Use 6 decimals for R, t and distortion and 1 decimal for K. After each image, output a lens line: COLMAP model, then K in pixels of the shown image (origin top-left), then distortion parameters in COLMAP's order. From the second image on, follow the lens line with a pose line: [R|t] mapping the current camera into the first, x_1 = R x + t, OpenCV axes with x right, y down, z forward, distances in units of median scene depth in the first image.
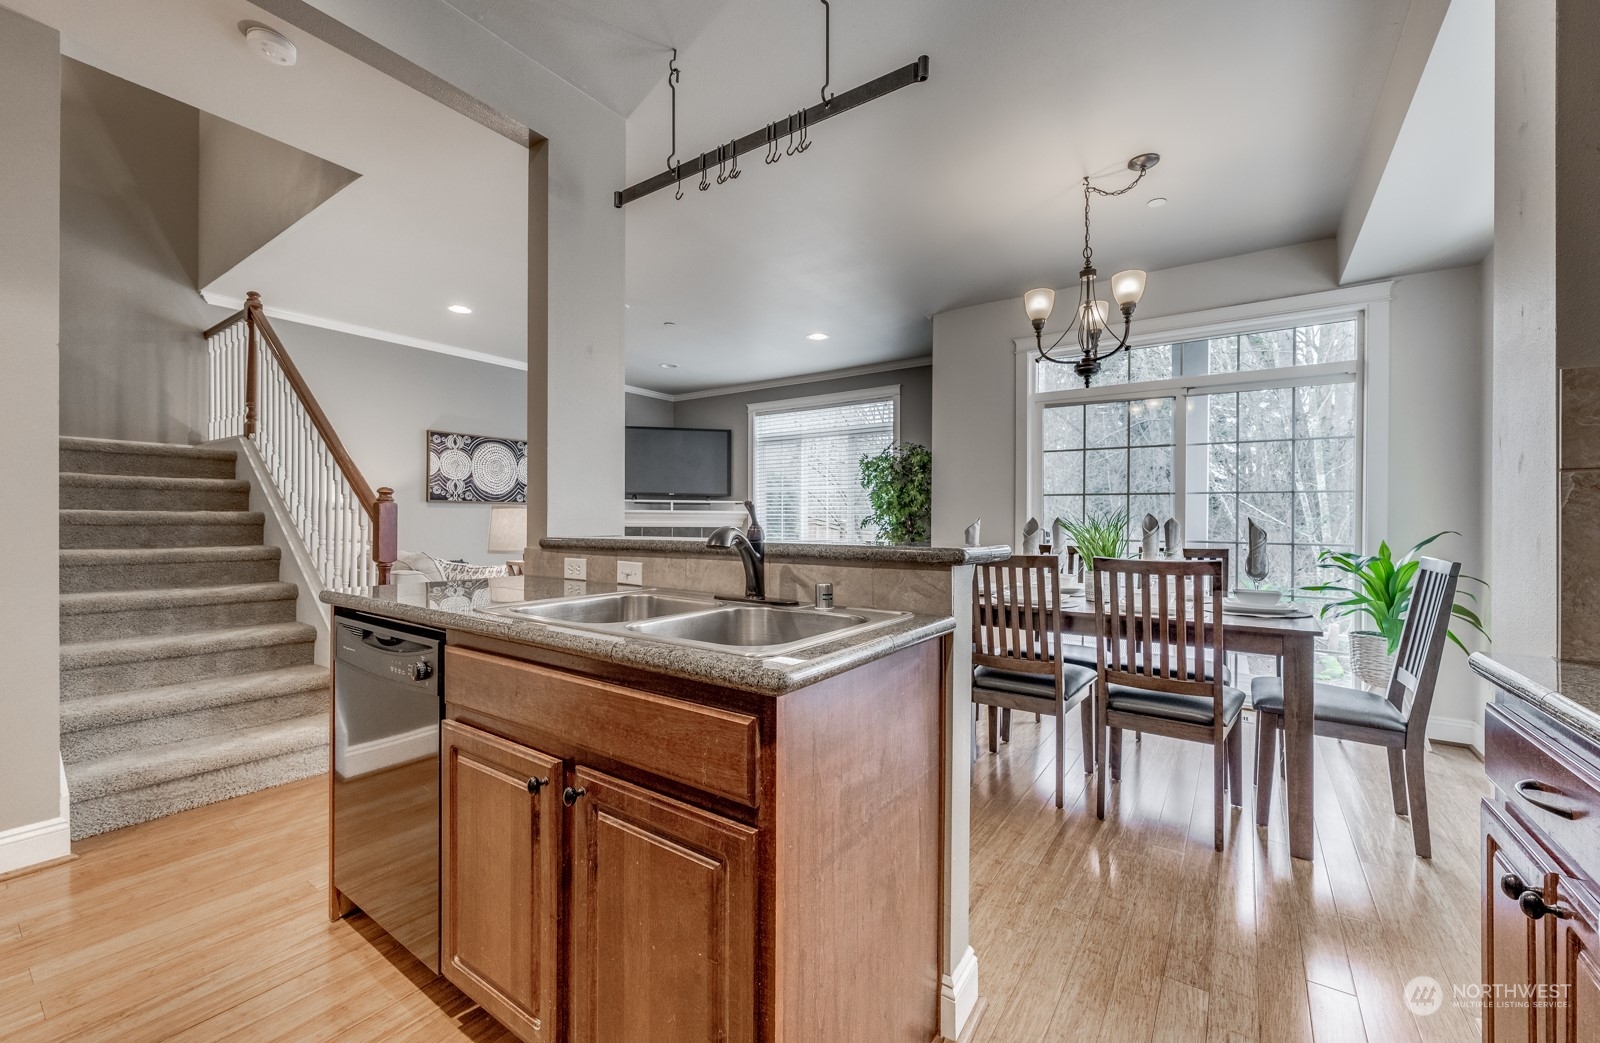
lens RADIAL K [[642.7, 0, 800.0], [0, 642.7, 521.5], [0, 0, 1]] dist [-0.000135, 0.000018]
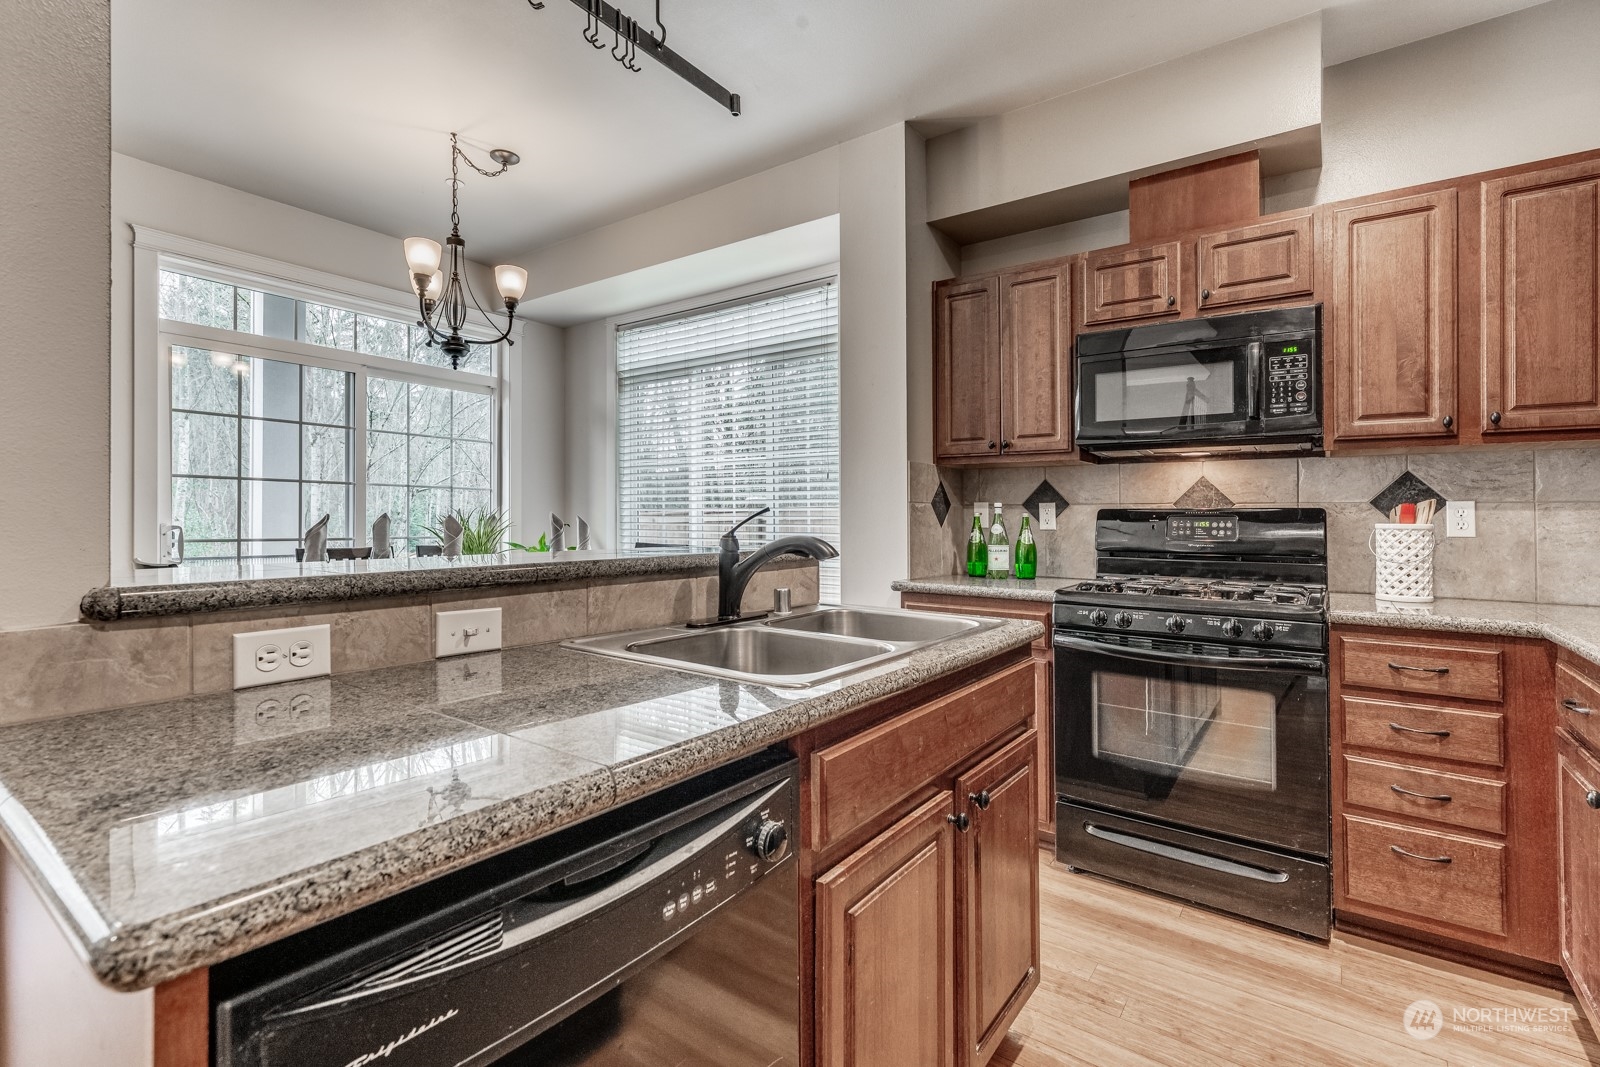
lens RADIAL K [[727.8, 0, 804.0], [0, 727.8, 514.0], [0, 0, 1]] dist [0.012328, 0.000065]
pose [[0.029914, -0.008893, 0.999513, -0.460274], [-0.013409, 0.999867, 0.009298, -0.014570], [-0.999463, -0.013681, 0.029790, 0.375711]]
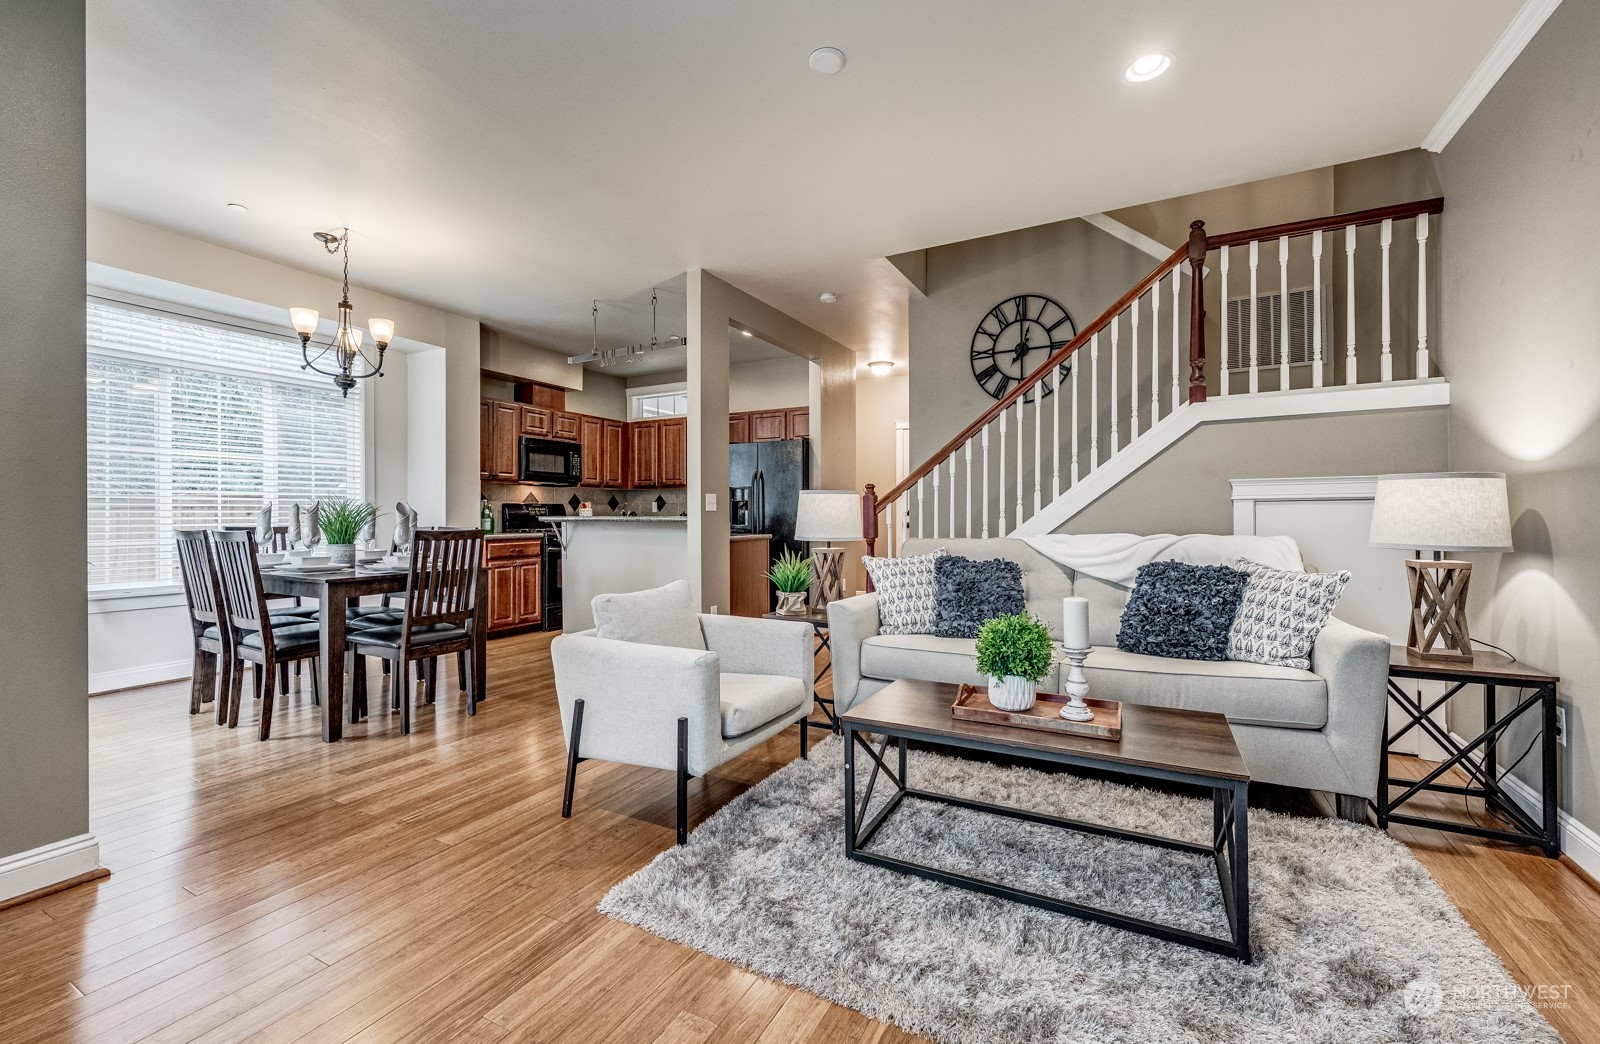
lens RADIAL K [[642.7, 0, 800.0], [0, 642.7, 522.0], [0, 0, 1]] dist [-0.000135, 0.000018]
pose [[-0.994442, -0.013316, -0.104445, -0.250489], [-0.013891, 0.999892, 0.004784, 0.014847], [0.104370, 0.006209, -0.994519, 1.877973]]
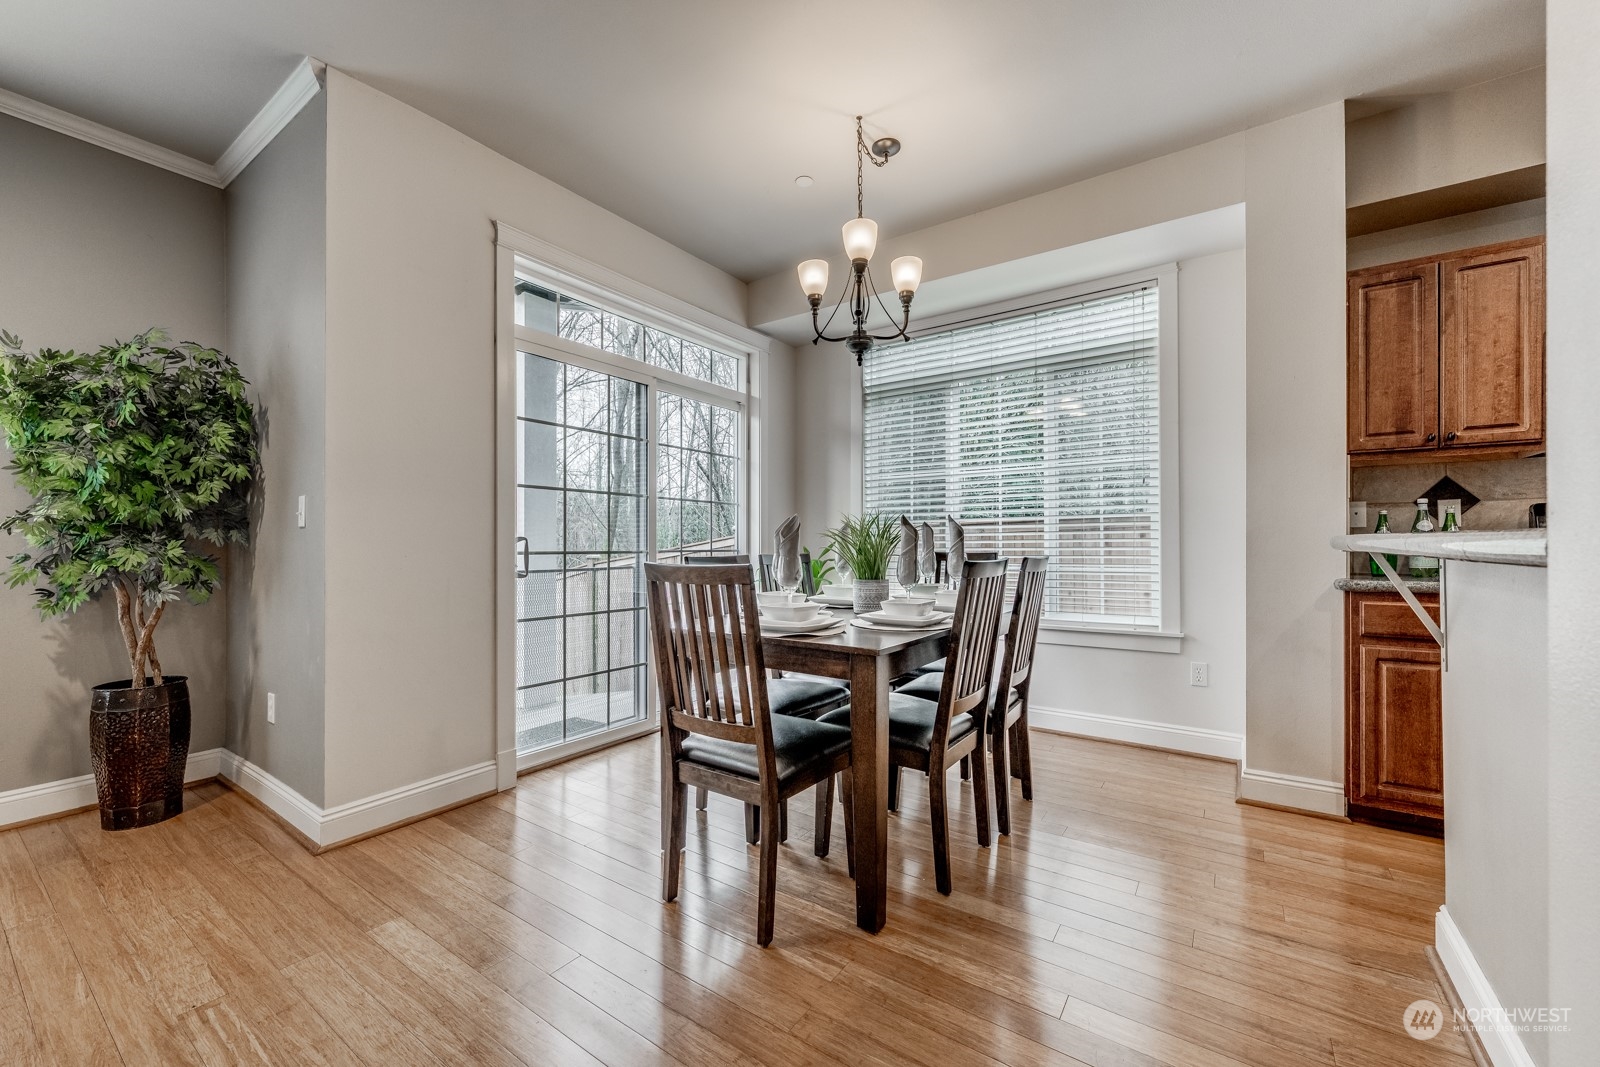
lens RADIAL K [[628.0, 0, 797.9], [0, 628.0, 542.5], [0, 0, 1]] dist [0.001179, 0.000080]
pose [[0.005161, -0.014112, 0.999887, -0.322646], [0.000086, 0.999900, 0.014111, 0.015572], [-0.999987, 0.000013, 0.005162, 0.861698]]
